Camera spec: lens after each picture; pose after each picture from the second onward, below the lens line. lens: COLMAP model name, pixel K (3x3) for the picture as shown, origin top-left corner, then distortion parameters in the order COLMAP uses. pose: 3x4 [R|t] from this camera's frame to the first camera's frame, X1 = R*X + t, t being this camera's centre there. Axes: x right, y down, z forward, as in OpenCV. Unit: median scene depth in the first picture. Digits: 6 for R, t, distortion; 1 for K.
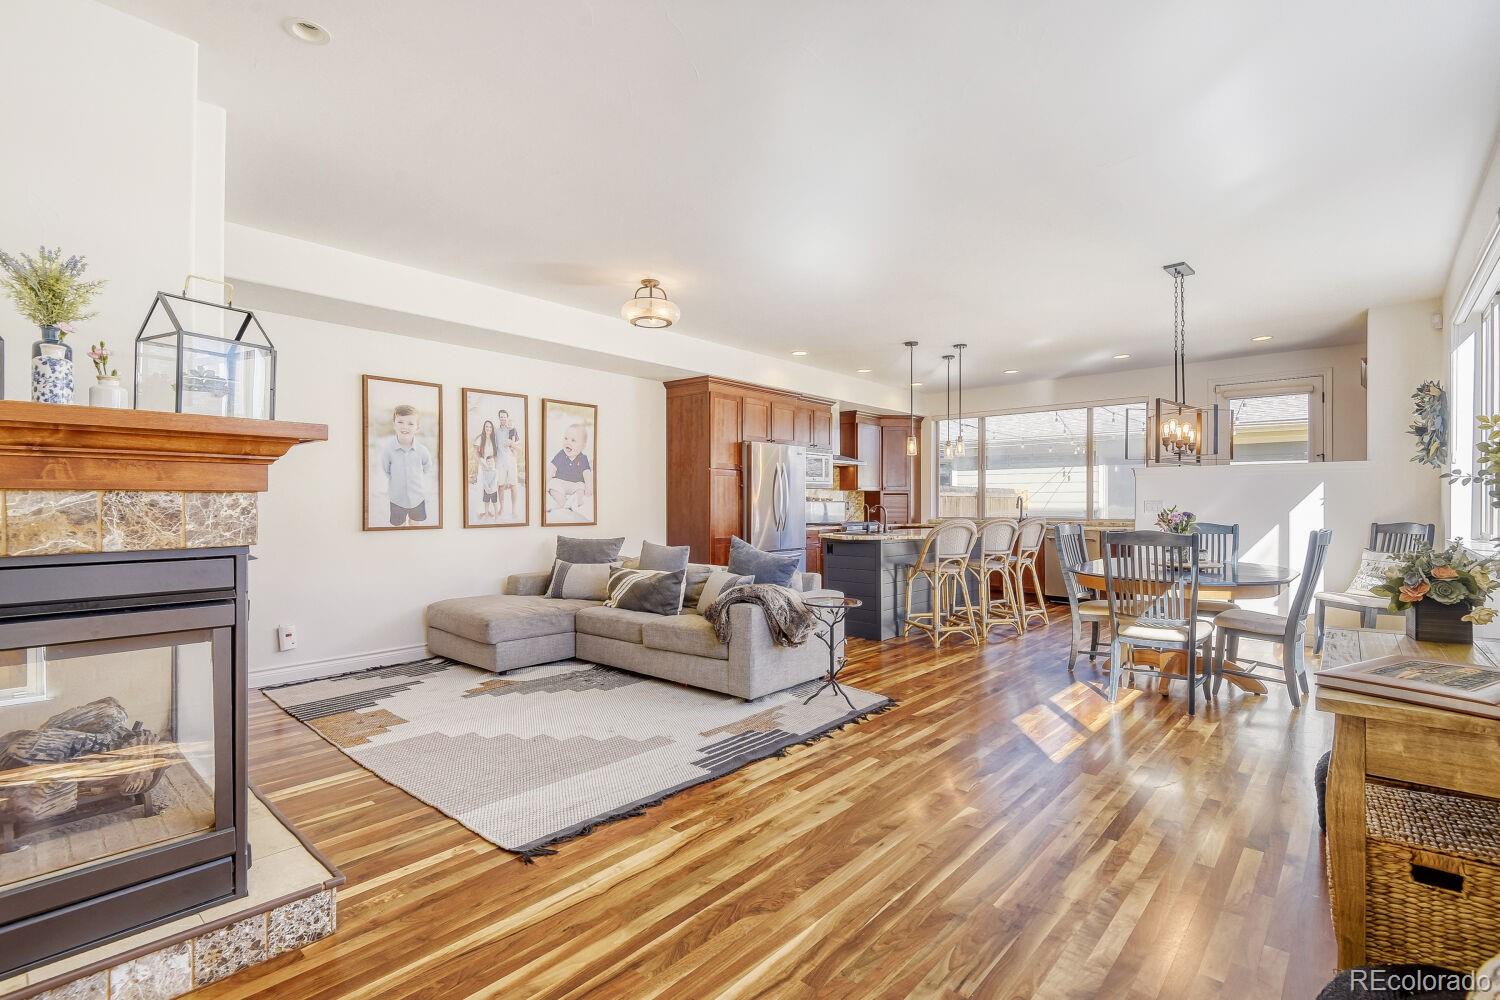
lens RADIAL K [[688.4, 0, 752.1], [0, 688.4, 506.8], [0, 0, 1]] dist [0.028912, -0.021193]
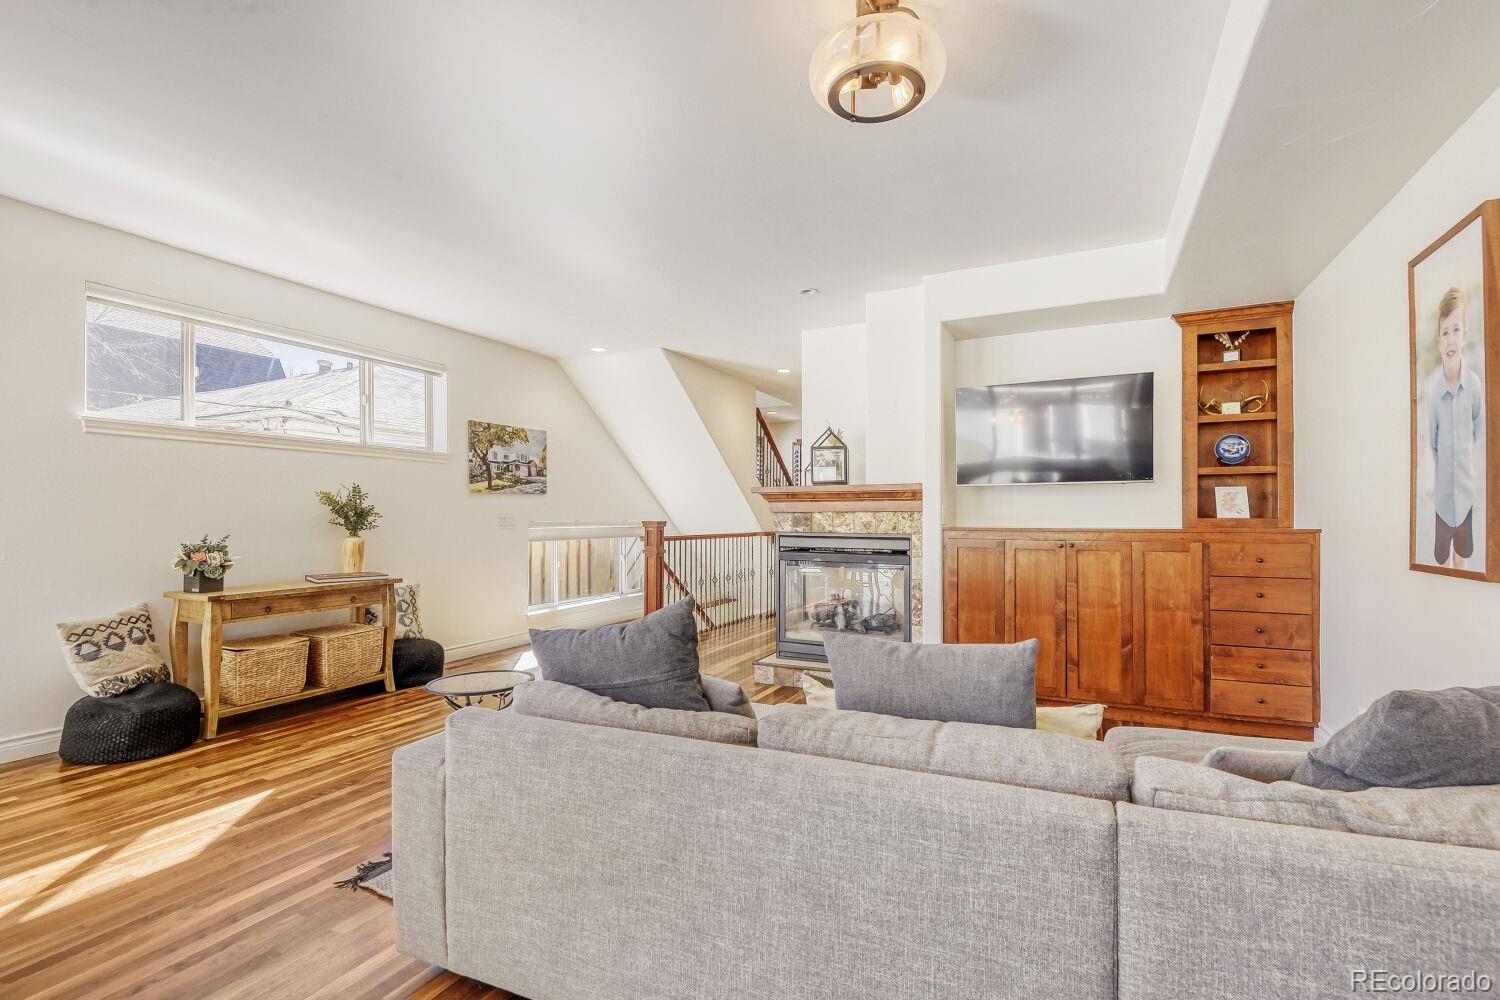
lens RADIAL K [[691.6, 0, 737.6], [0, 691.6, 516.4], [0, 0, 1]] dist [-0.011474, -0.000304]
pose [[-0.966180, 0.000064, -0.257867, 0.039860], [-0.001666, 0.999978, 0.006489, -0.005941], [0.257862, 0.006699, -0.966159, 1.196492]]
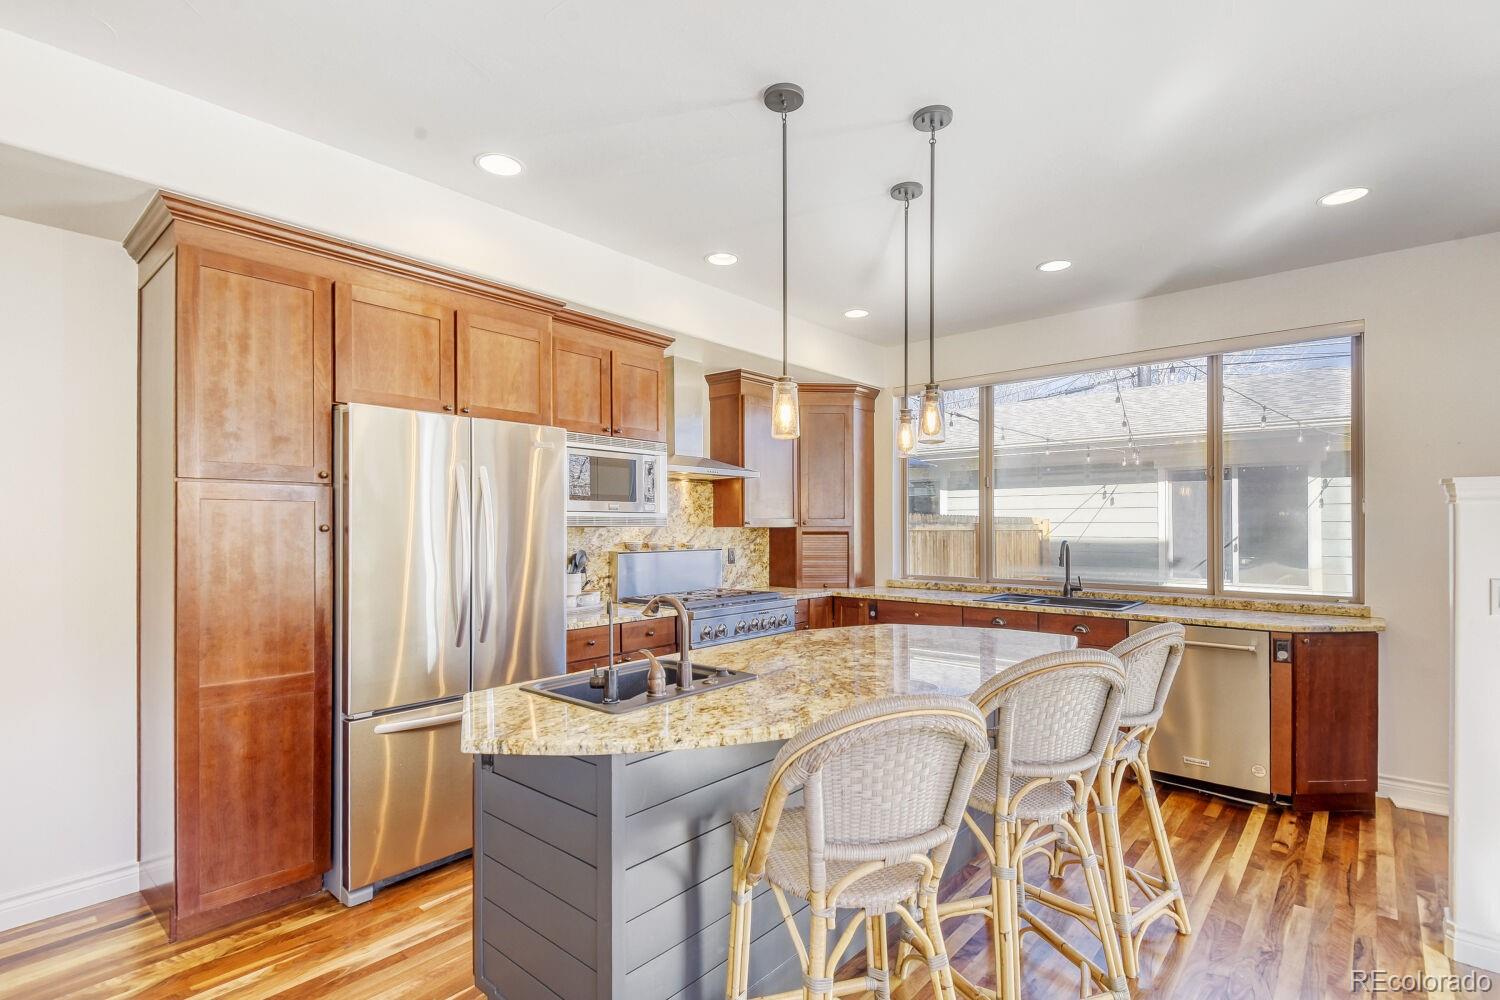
lens RADIAL K [[710.3, 0, 752.7], [0, 710.3, 527.6], [0, 0, 1]] dist [0.023887, -0.000374]
pose [[0.999890, 0.000152, 0.014823, 0.248946], [-0.000123, 0.999998, -0.001943, -0.036934], [-0.014823, 0.001941, 0.999888, 0.780072]]
